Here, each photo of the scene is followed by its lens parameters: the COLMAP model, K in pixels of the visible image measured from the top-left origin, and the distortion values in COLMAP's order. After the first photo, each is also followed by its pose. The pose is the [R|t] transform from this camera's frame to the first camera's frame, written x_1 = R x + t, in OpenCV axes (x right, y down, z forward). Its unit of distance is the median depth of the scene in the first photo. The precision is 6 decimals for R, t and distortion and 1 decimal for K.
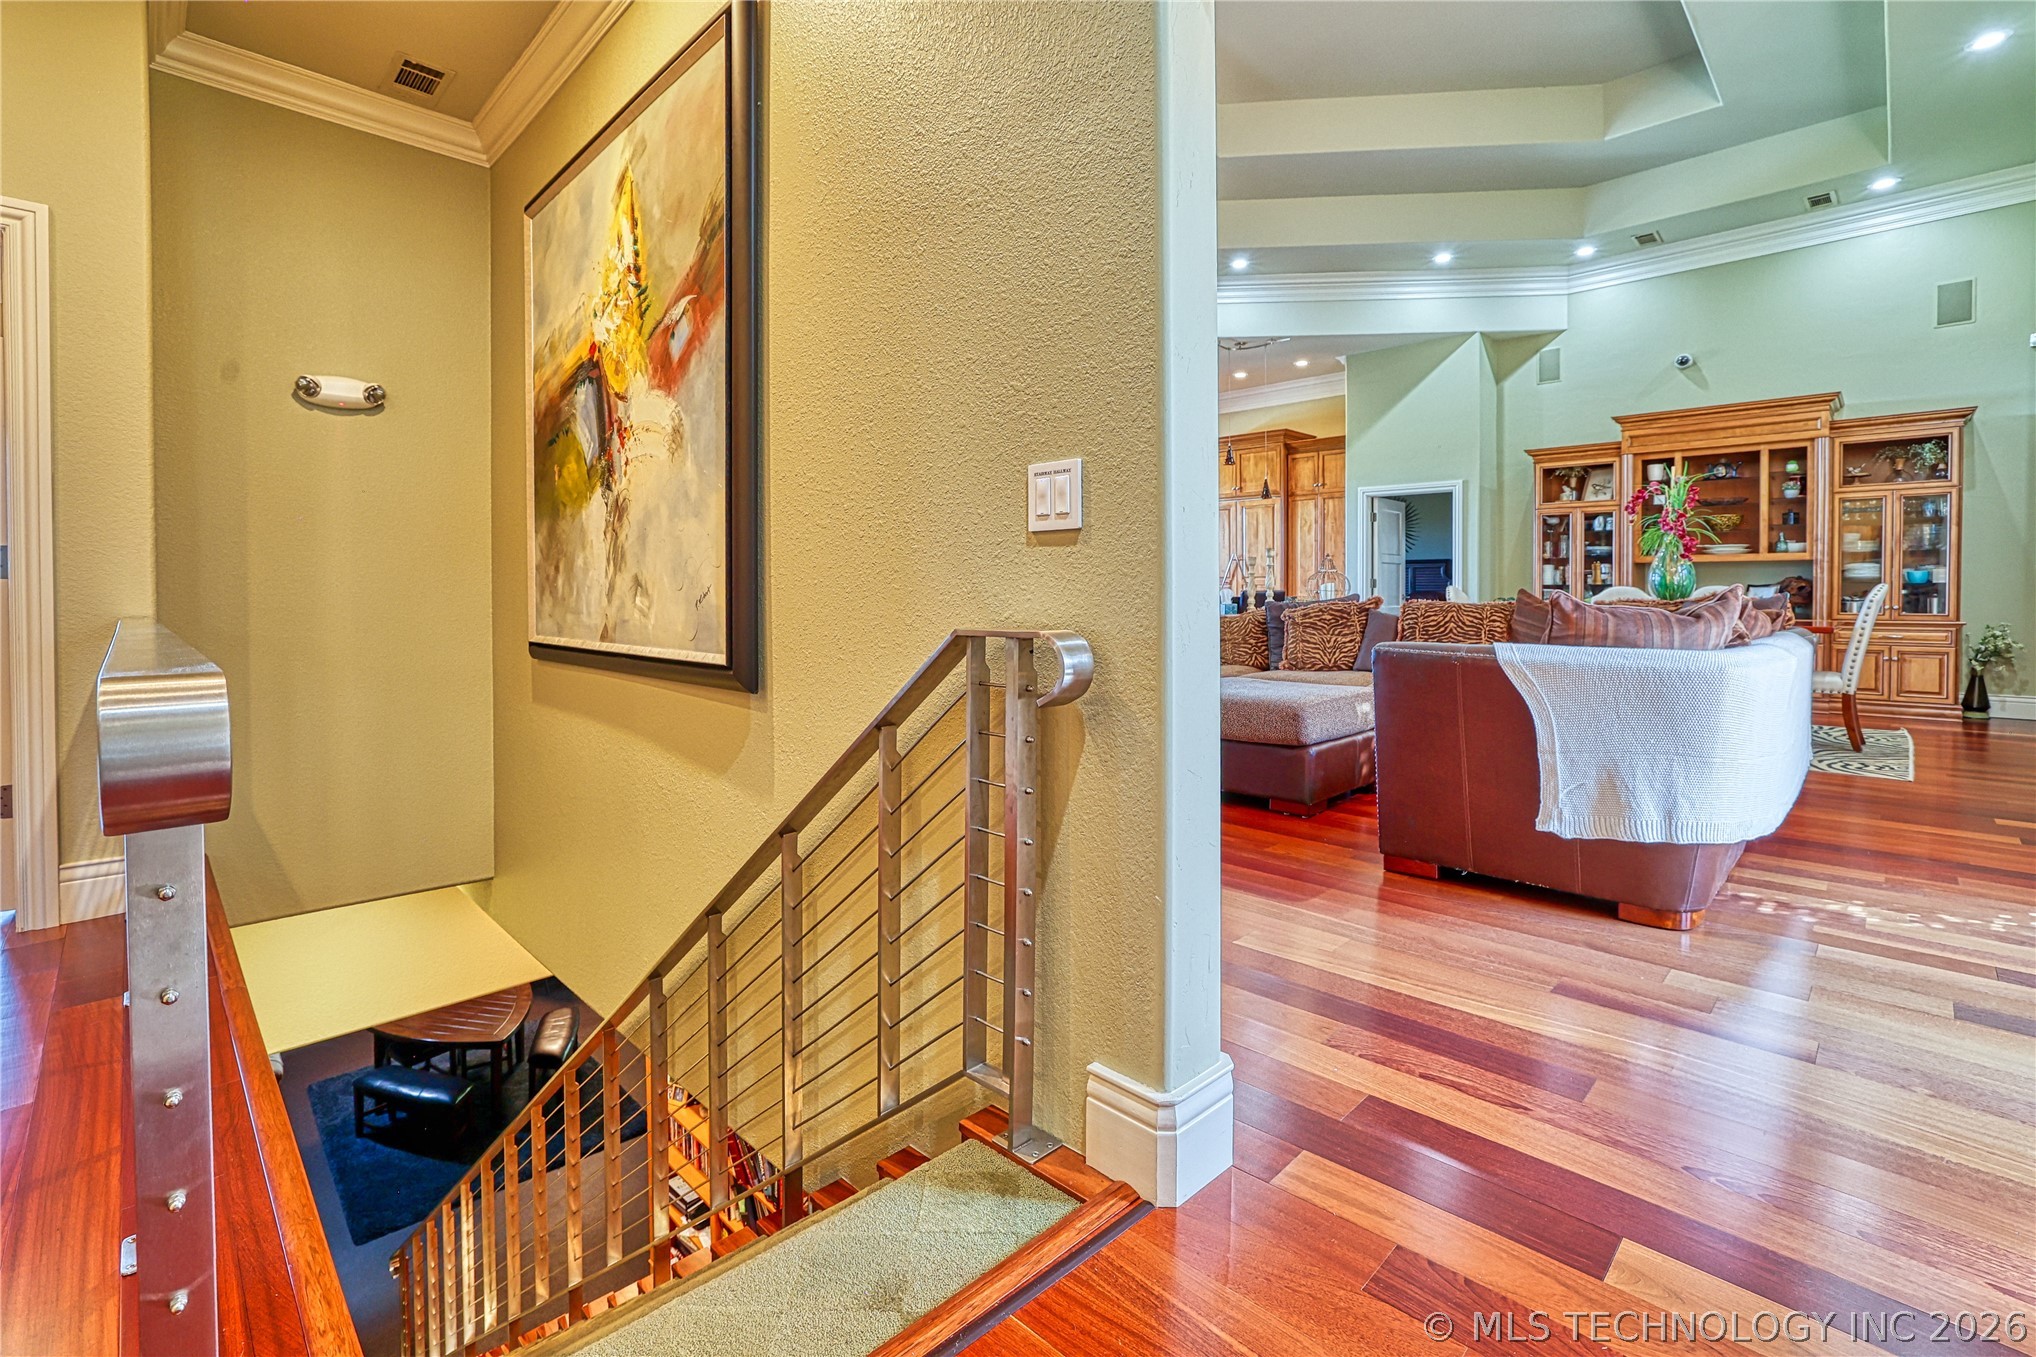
lens RADIAL K [[916.0, 0, 1032.9], [0, 916.0, 613.2], [0, 0, 1]] dist [-0.043113, 0.012267]
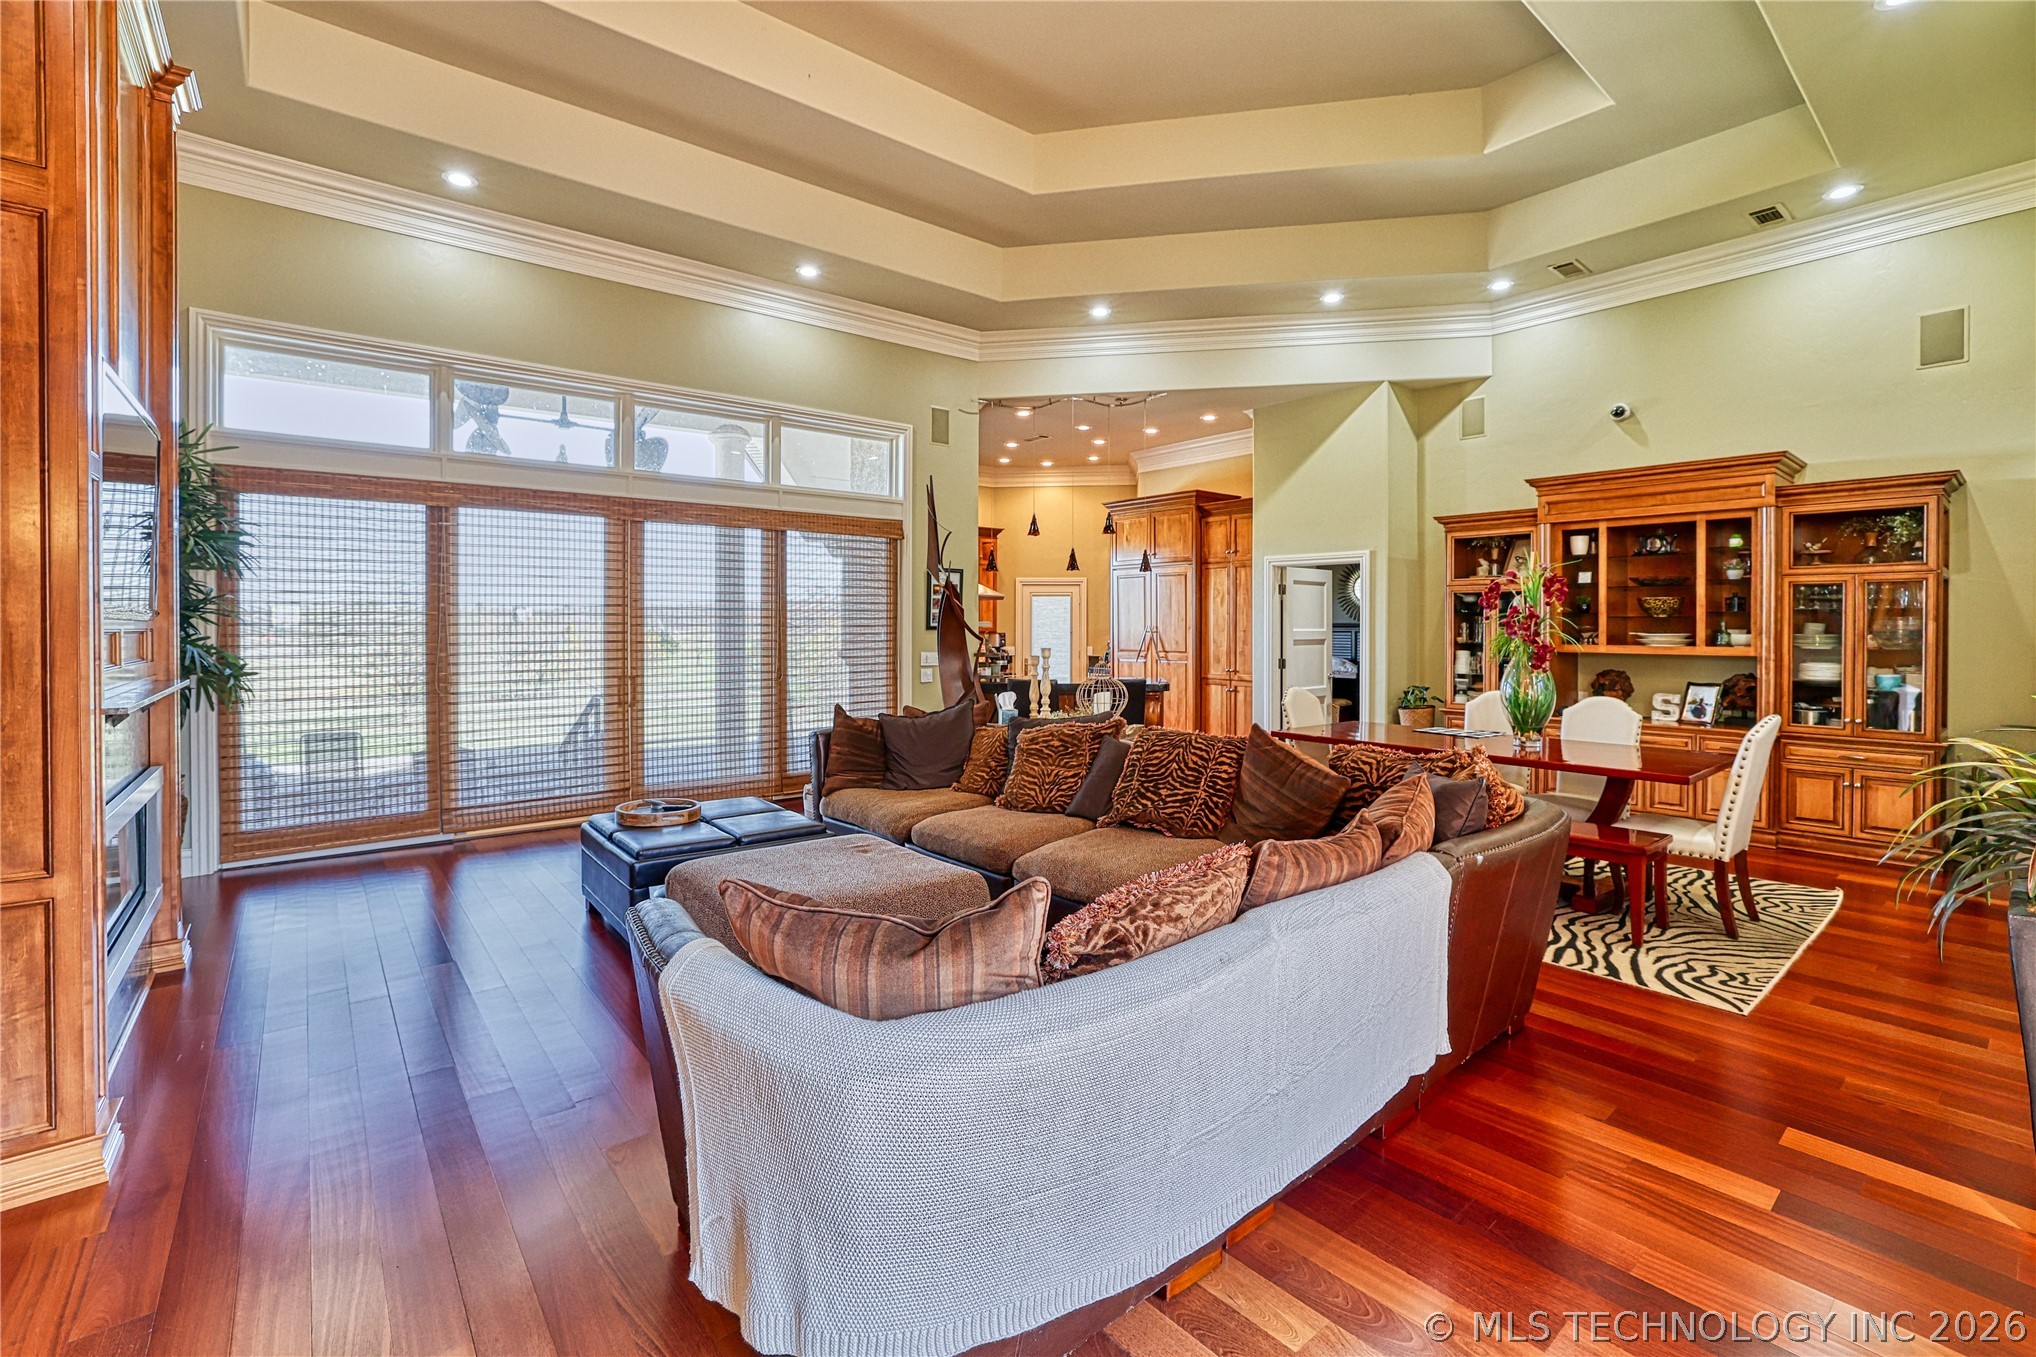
lens RADIAL K [[916.0, 0, 1032.5], [0, 916.0, 631.8], [0, 0, 1]] dist [-0.043113, 0.012267]
pose [[0.996048, 0.002149, -0.088785, 0.274007], [-0.003742, 0.999835, -0.017777, -0.062551], [0.088732, 0.018039, 0.995892, 0.123555]]
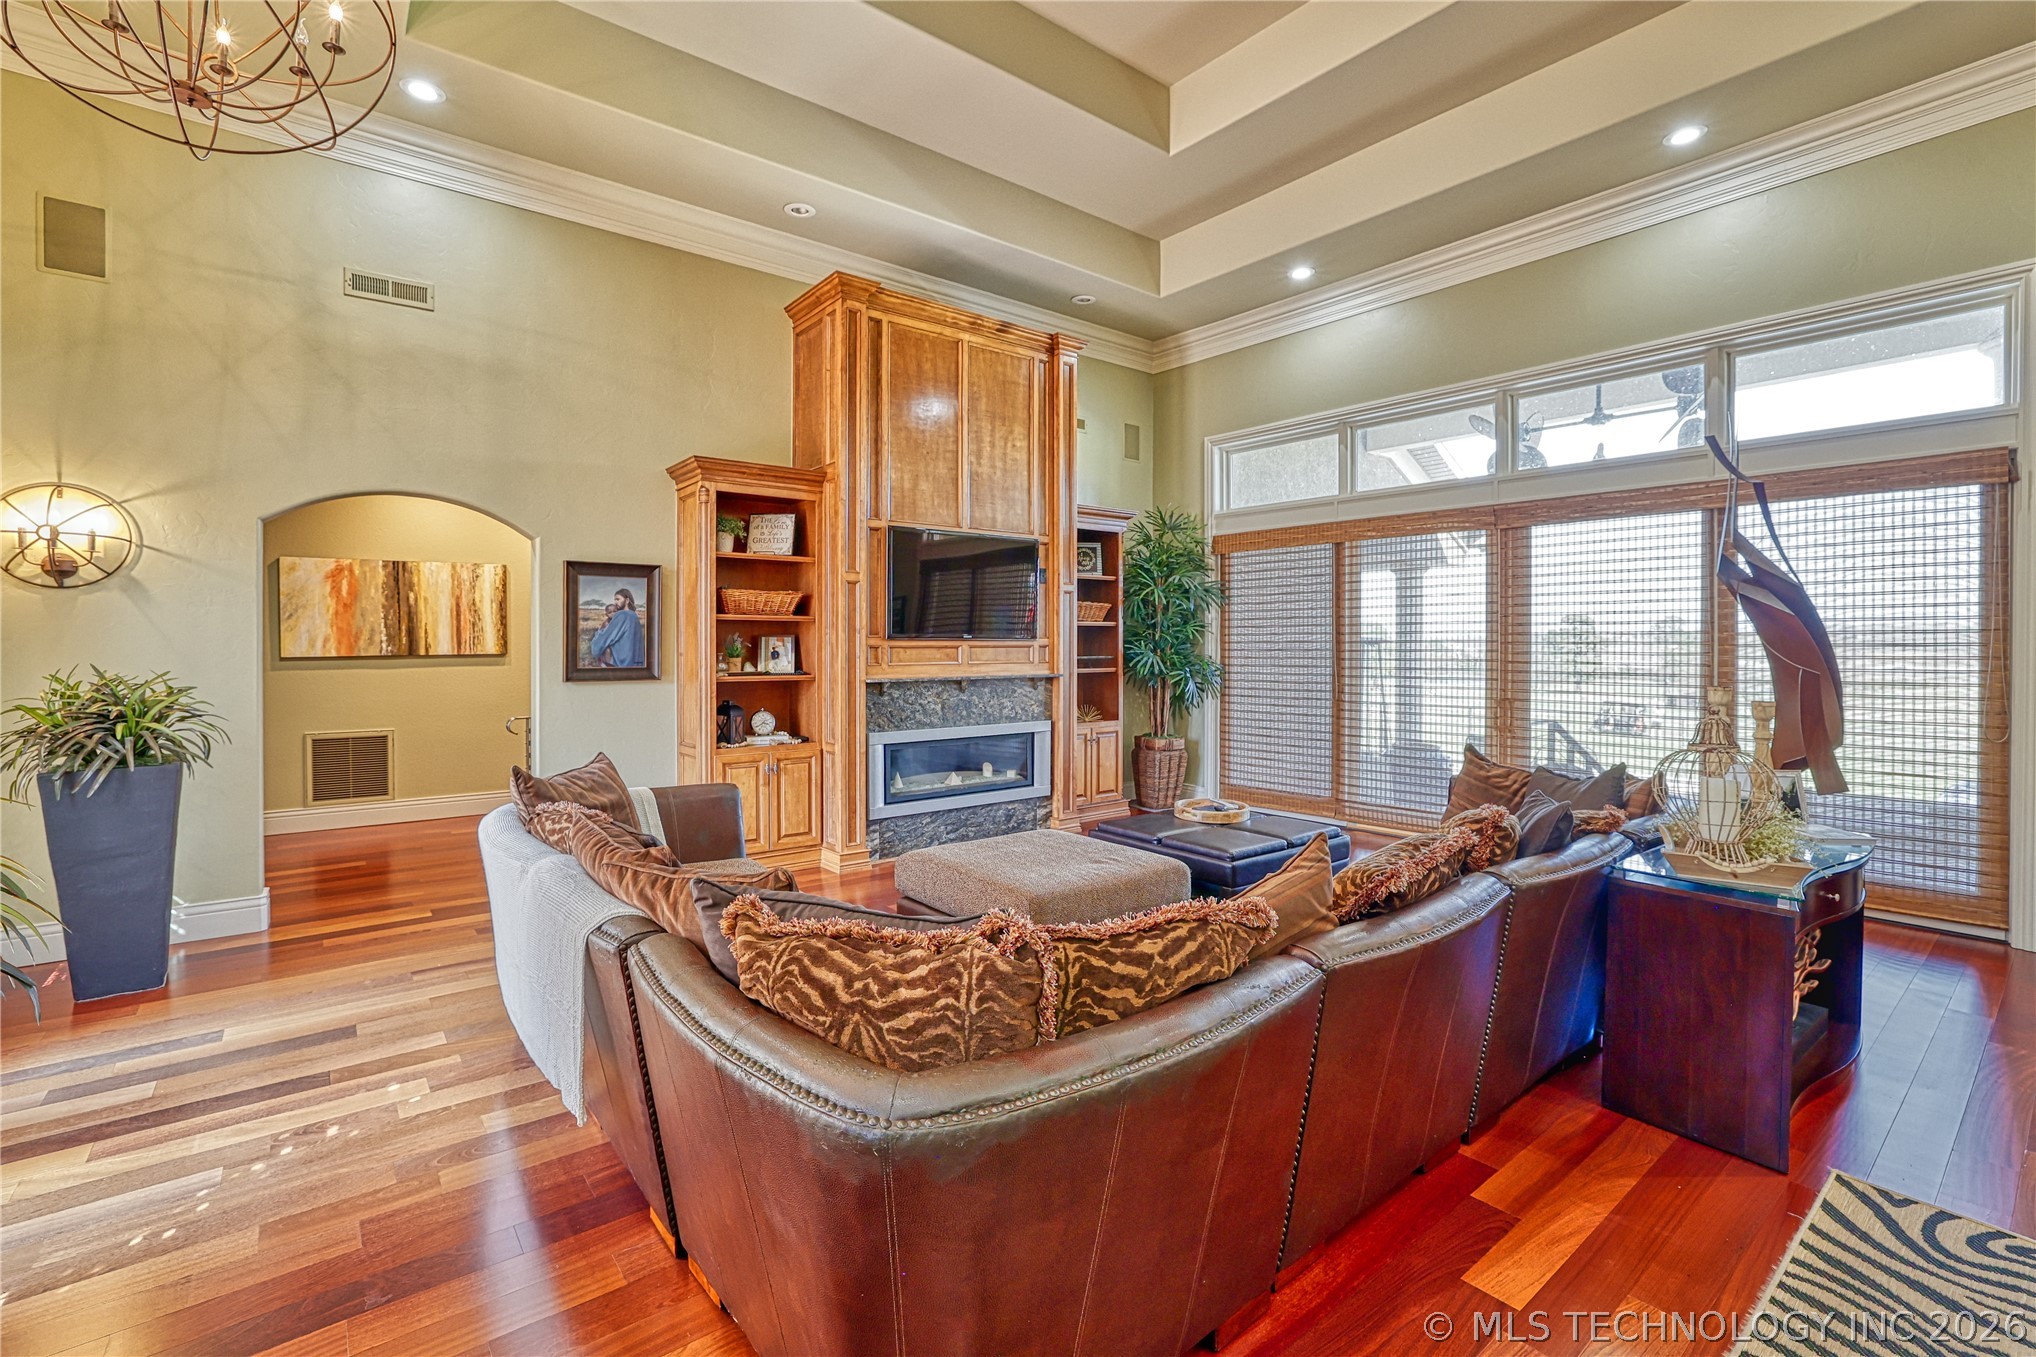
lens RADIAL K [[916.0, 0, 1001.1], [0, 916.0, 643.6], [0, 0, 1]] dist [-0.043113, 0.012267]
pose [[-0.120052, 0.010075, -0.992717, 0.648714], [-0.025288, 0.999593, 0.013203, -0.080946], [0.992446, 0.026689, -0.119748, 0.611527]]
